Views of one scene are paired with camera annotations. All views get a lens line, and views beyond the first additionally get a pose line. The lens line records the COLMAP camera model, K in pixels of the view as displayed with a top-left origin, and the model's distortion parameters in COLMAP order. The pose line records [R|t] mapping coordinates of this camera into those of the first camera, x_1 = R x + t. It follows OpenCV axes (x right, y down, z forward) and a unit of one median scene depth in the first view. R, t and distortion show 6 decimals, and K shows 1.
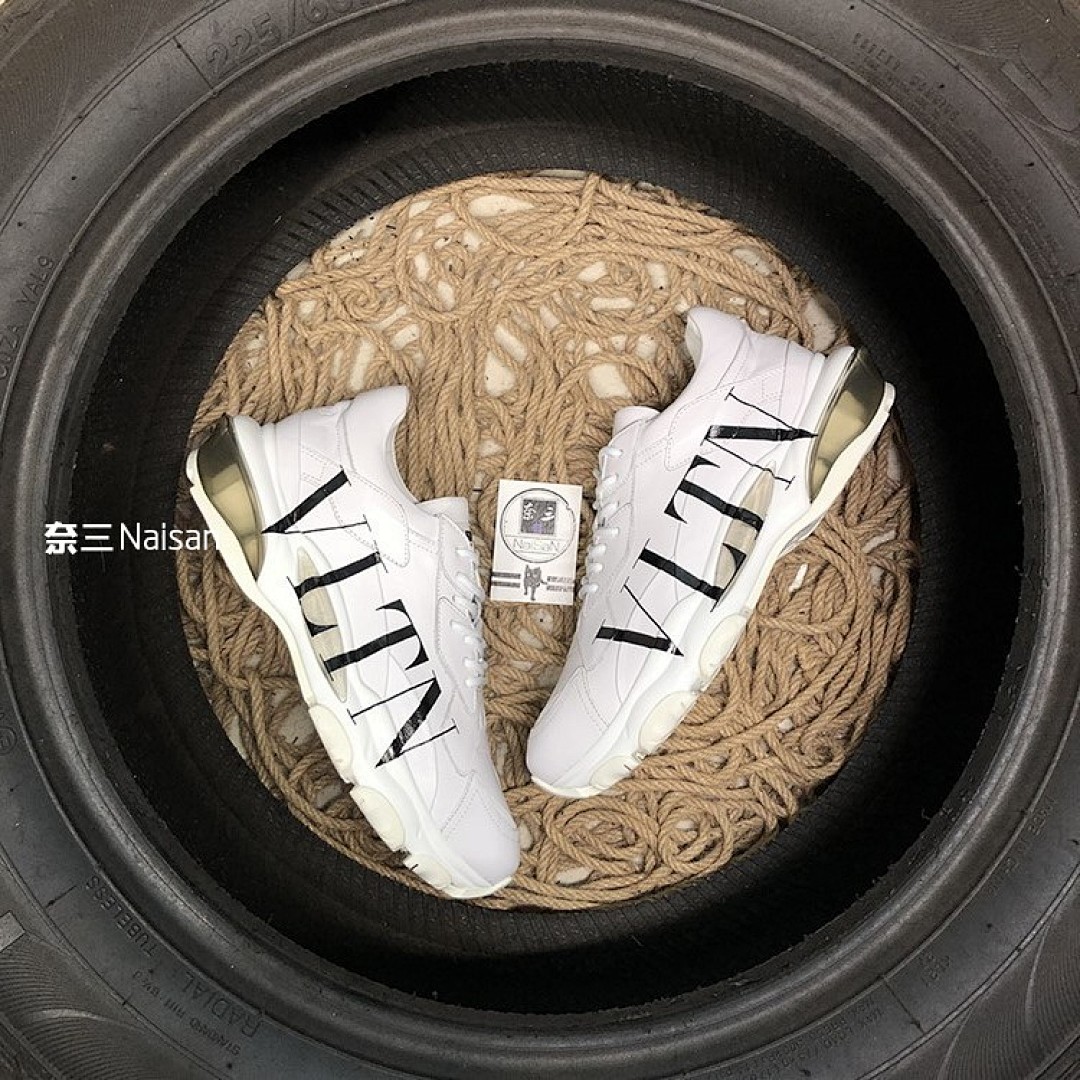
lens RADIAL K [[1102.7, 0, 544.4], [0, 1102.7, 529.1], [0, 0, 1]] dist [-0.004156, -0.022066]
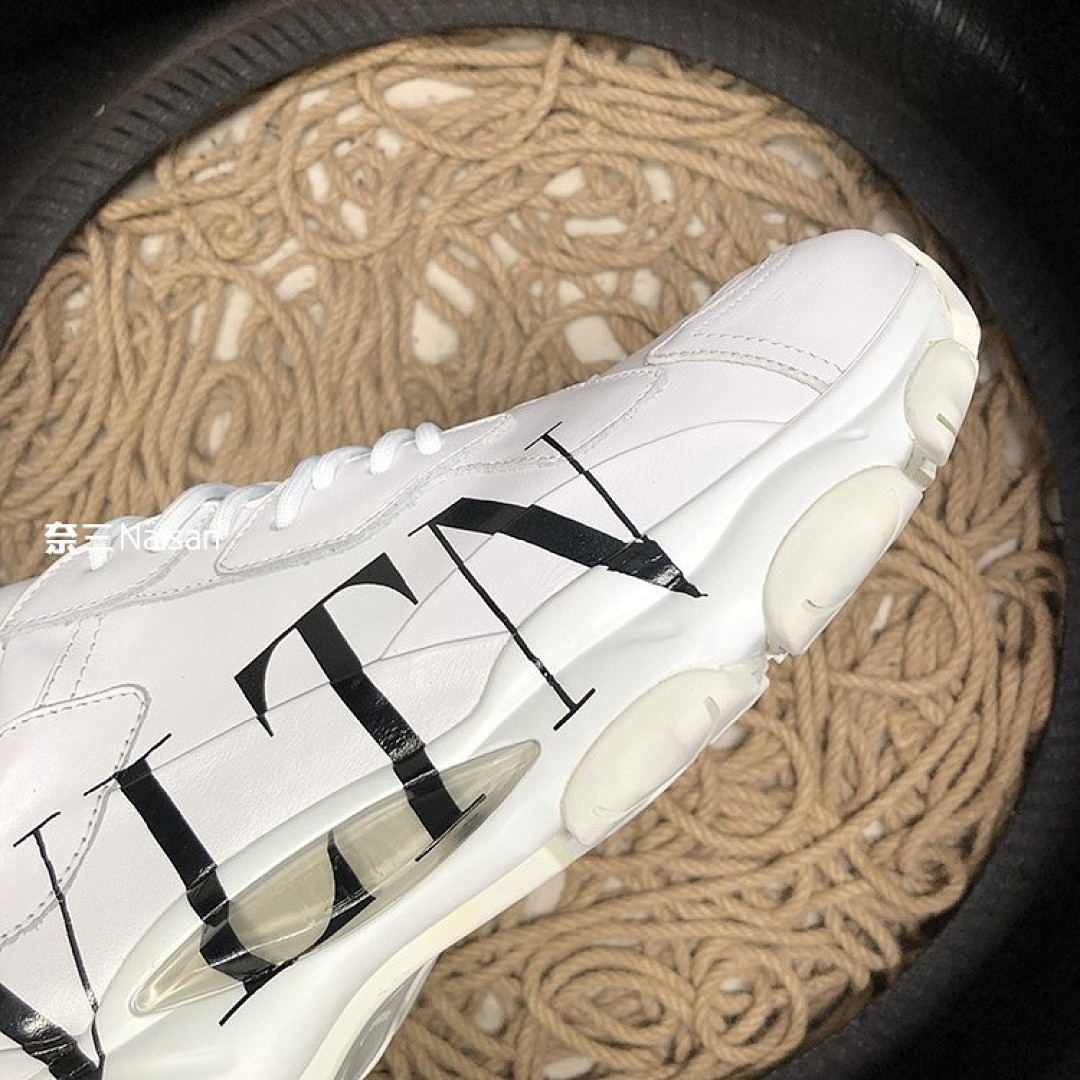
lens RADIAL K [[1136.2, 0, 550.6], [0, 1136.2, 539.3], [0, 0, 1]] dist [-0.019856, -0.037348]
pose [[0.999140, -0.034559, 0.022923, 0.010768], [0.035434, 0.998613, -0.038945, 0.019092], [-0.021546, 0.039724, 0.998978, 0.305698]]
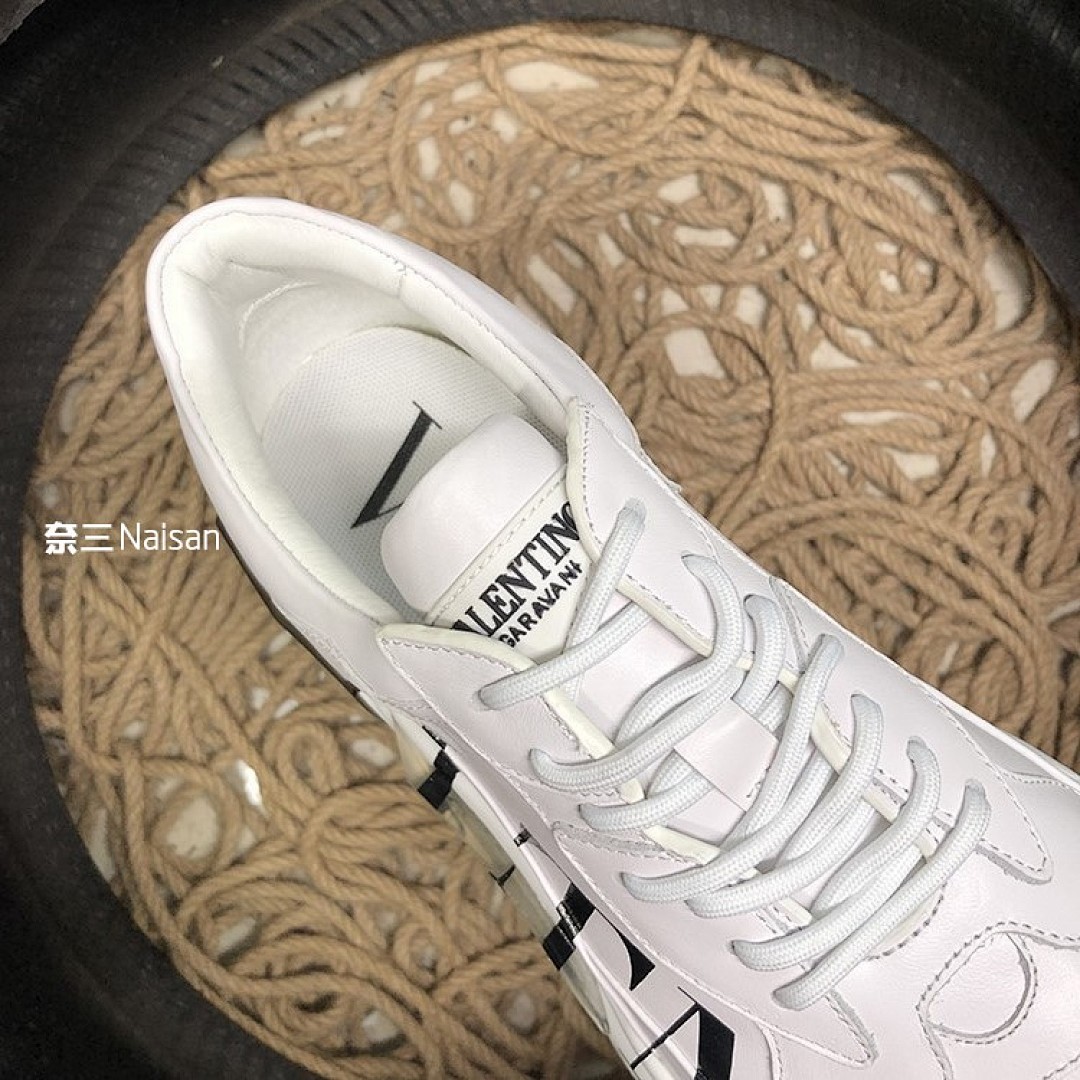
lens RADIAL K [[1136.2, 0, 550.6], [0, 1136.2, 539.3], [0, 0, 1]] dist [-0.019856, -0.037348]
pose [[0.996332, 0.068371, 0.051460, -0.059022], [-0.069052, 0.997546, 0.011568, -0.020779], [-0.050543, -0.015079, 0.998608, 0.314528]]
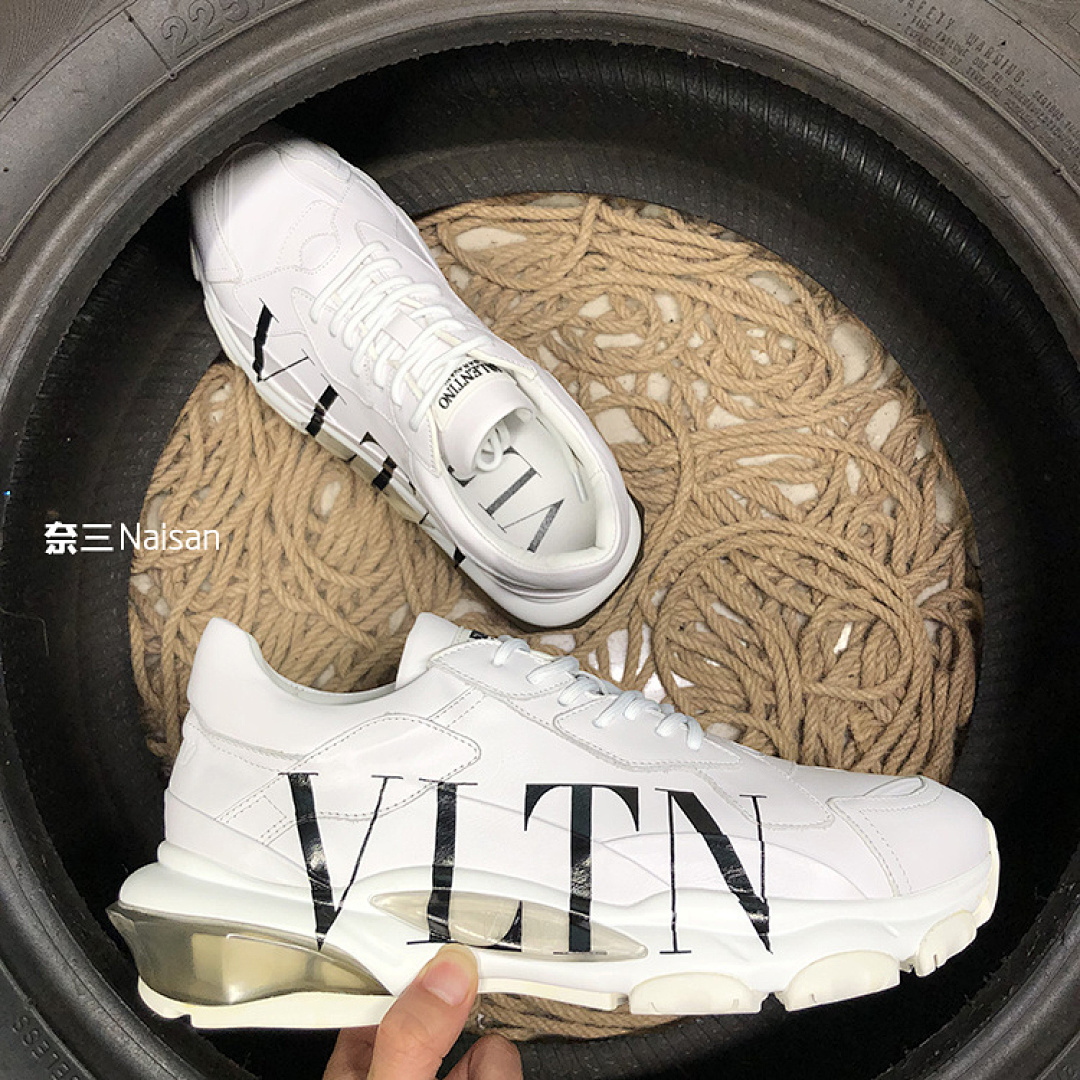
lens RADIAL K [[1120.8, 0, 540.9], [0, 1120.8, 536.6], [0, 0, 1]] dist [-0.001118, -0.022144]
pose [[0.999118, -0.033473, 0.025362, -0.031412], [0.035855, 0.994323, -0.100176, 0.046467], [-0.021865, 0.100997, 0.994646, 0.108749]]
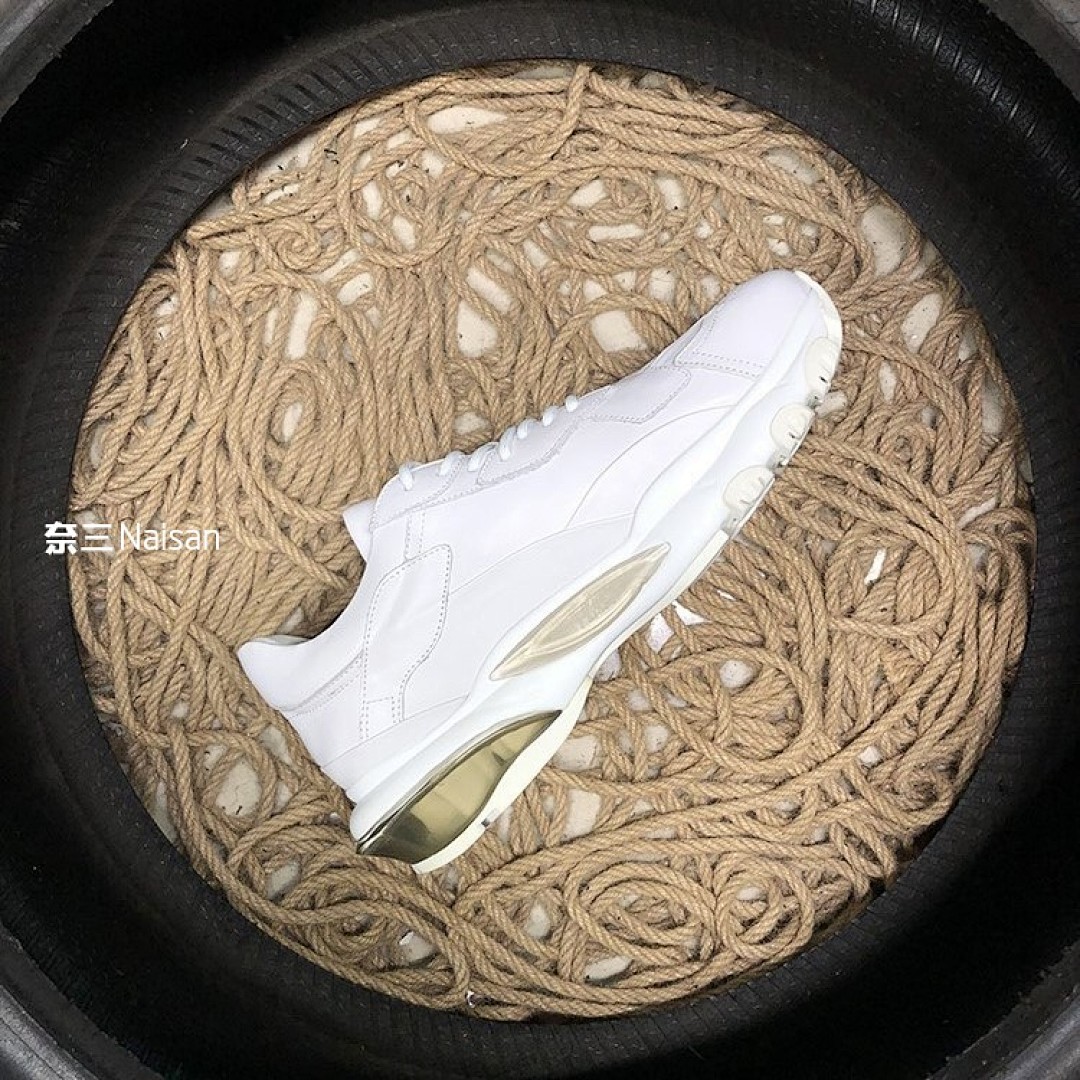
lens RADIAL K [[1136.2, 0, 550.6], [0, 1136.2, 539.3], [0, 0, 1]] dist [-0.019856, -0.037348]
pose [[0.998423, -0.055365, -0.009325, 0.011120], [0.055000, 0.997851, -0.035615, 0.042243], [0.011277, 0.035046, 0.999322, 0.203979]]
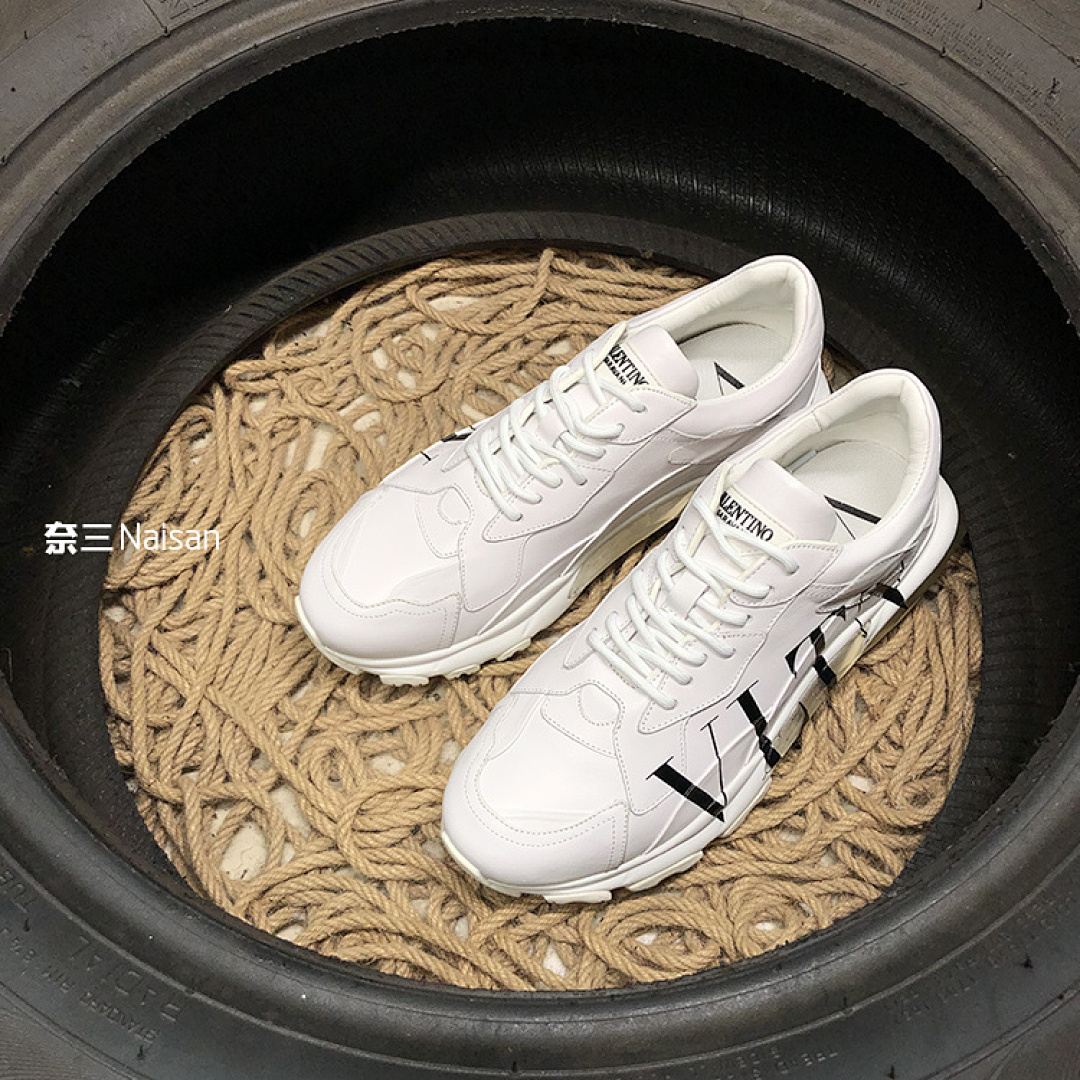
lens RADIAL K [[1126.4, 0, 550.5], [0, 1126.4, 539.3], [0, 0, 1]] dist [-0.007798, -0.071463]
pose [[0.993275, -0.094111, 0.067432, -0.045858], [0.114234, 0.891397, -0.438592, 0.358072], [-0.018832, 0.443346, 0.896153, 0.197408]]
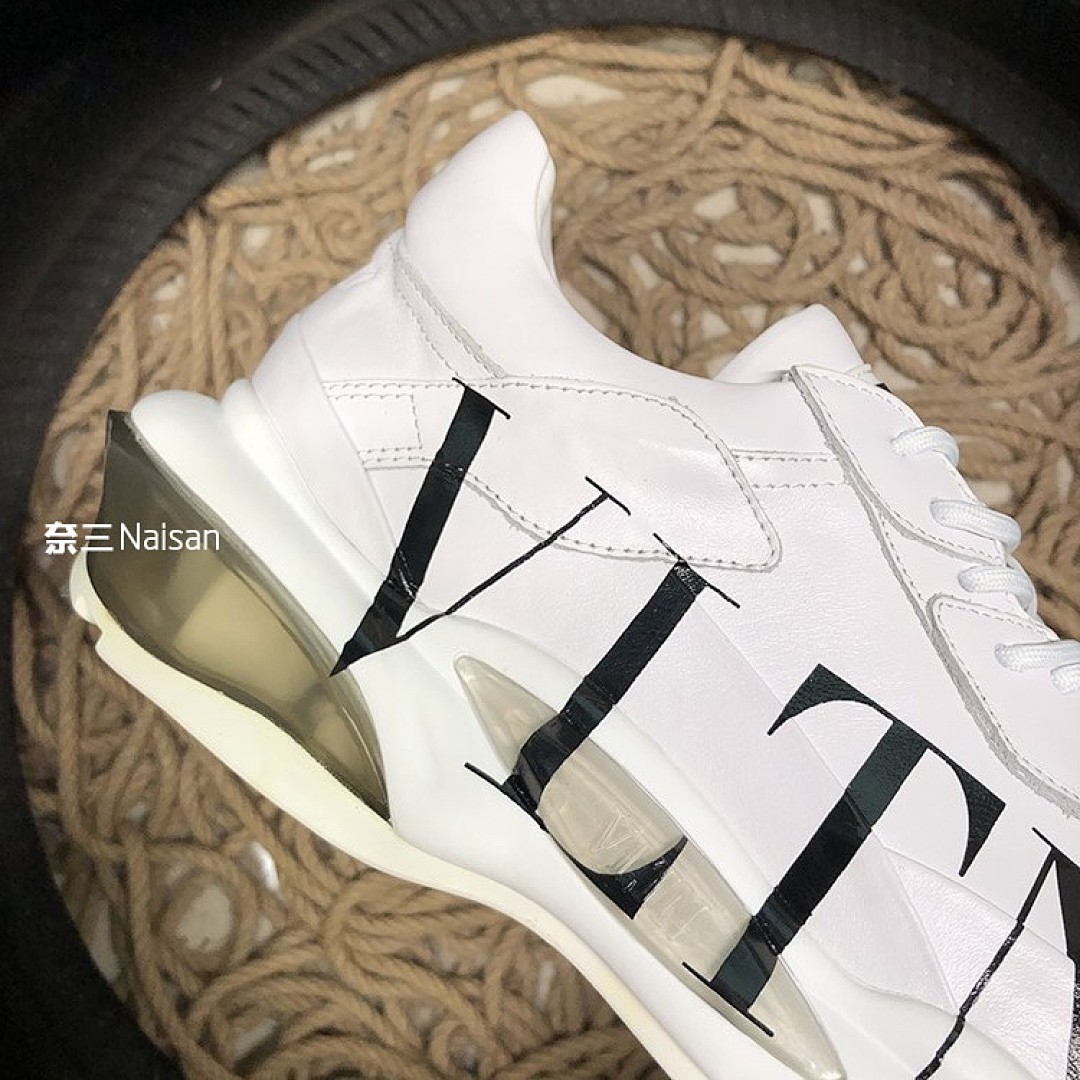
lens RADIAL K [[1136.2, 0, 550.6], [0, 1136.2, 539.3], [0, 0, 1]] dist [-0.019856, -0.037348]
pose [[0.998737, 0.038863, 0.031843, -0.066437], [-0.037736, 0.998665, -0.035277, -0.016032], [-0.033171, 0.034031, 0.998870, 0.376526]]
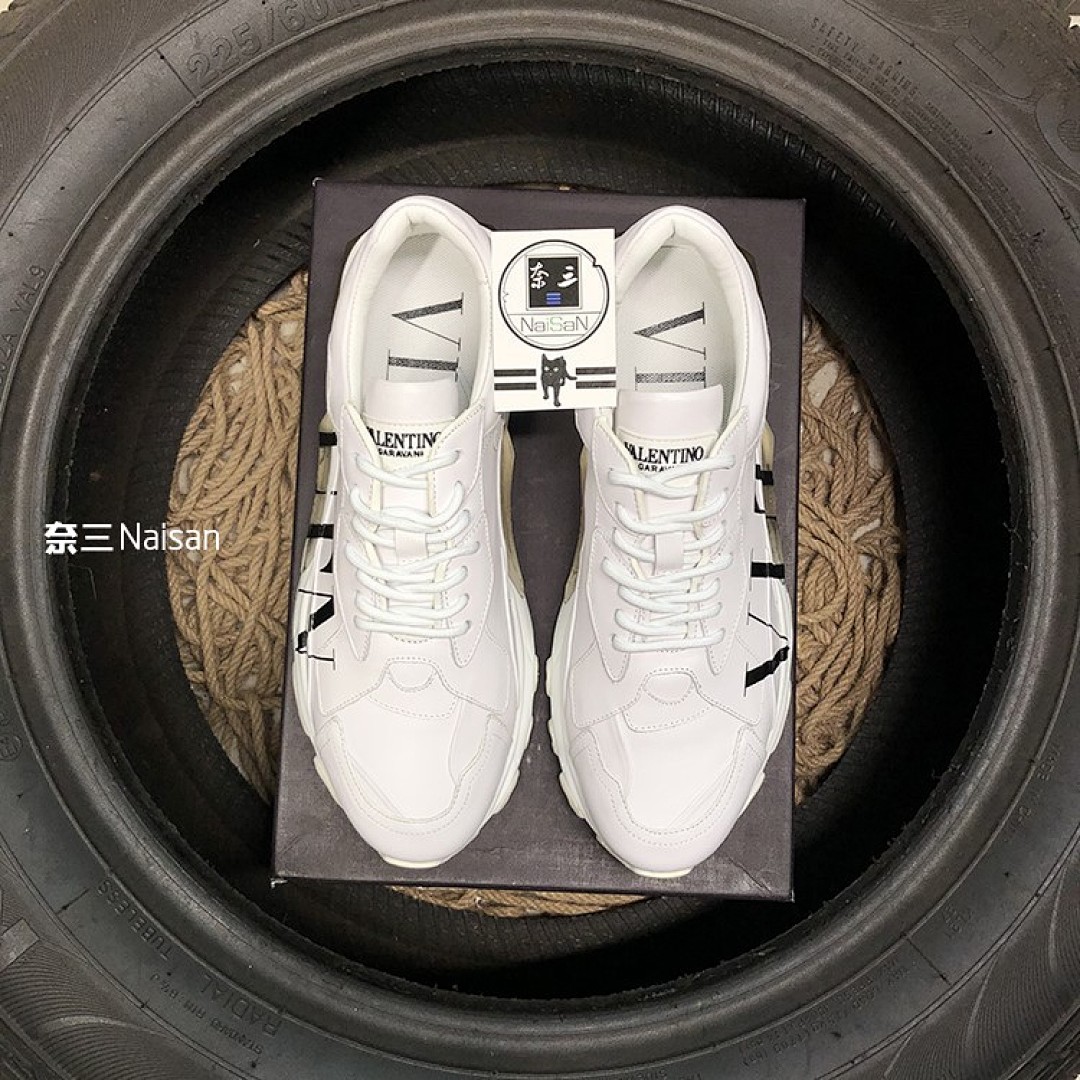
lens RADIAL K [[1107.0, 0, 540.0], [0, 1107.0, 540.0], [0, 0, 1]] dist [-0.006880, -0.022347]
pose [[0.998307, -0.053166, 0.023588, -0.019422], [0.054347, 0.997133, -0.052647, 0.059013], [-0.020722, 0.053840, 0.998335, -0.008971]]
